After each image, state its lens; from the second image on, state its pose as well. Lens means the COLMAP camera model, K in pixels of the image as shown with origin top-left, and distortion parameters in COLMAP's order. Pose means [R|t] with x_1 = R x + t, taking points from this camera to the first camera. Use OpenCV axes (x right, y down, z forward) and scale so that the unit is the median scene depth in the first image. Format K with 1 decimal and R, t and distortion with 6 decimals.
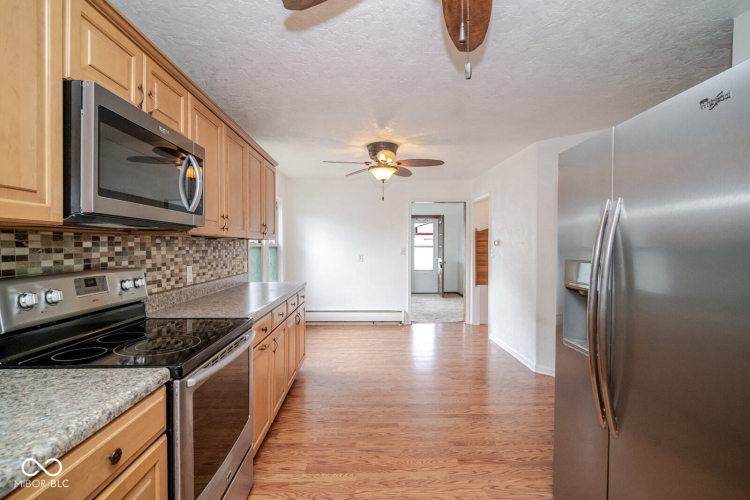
lens RADIAL K [[353.1, 0, 375.0], [0, 353.1, 250.0], [0, 0, 1]] dist [-0.000859, -0.000548]
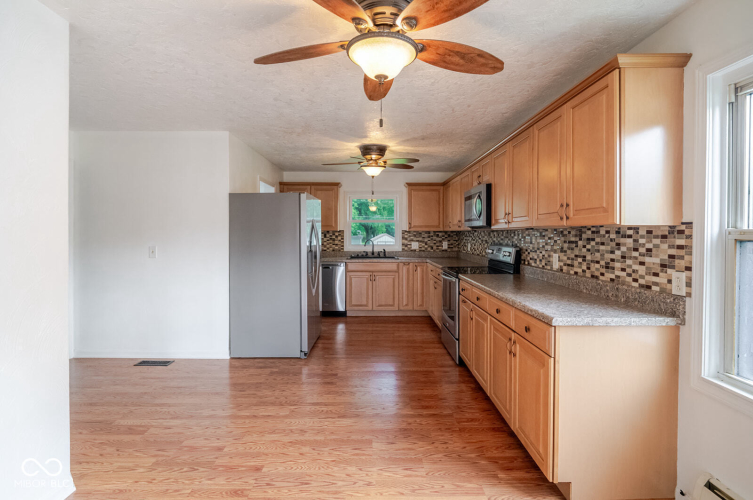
lens RADIAL K [[369.8, 0, 376.1], [0, 369.8, 233.0], [0, 0, 1]] dist [-0.001861, -0.000309]
pose [[-0.999769, -0.007879, 0.019996, 0.033866], [-0.007720, 0.999938, 0.007992, -0.027688], [-0.020057, 0.007836, -0.999768, 2.229267]]
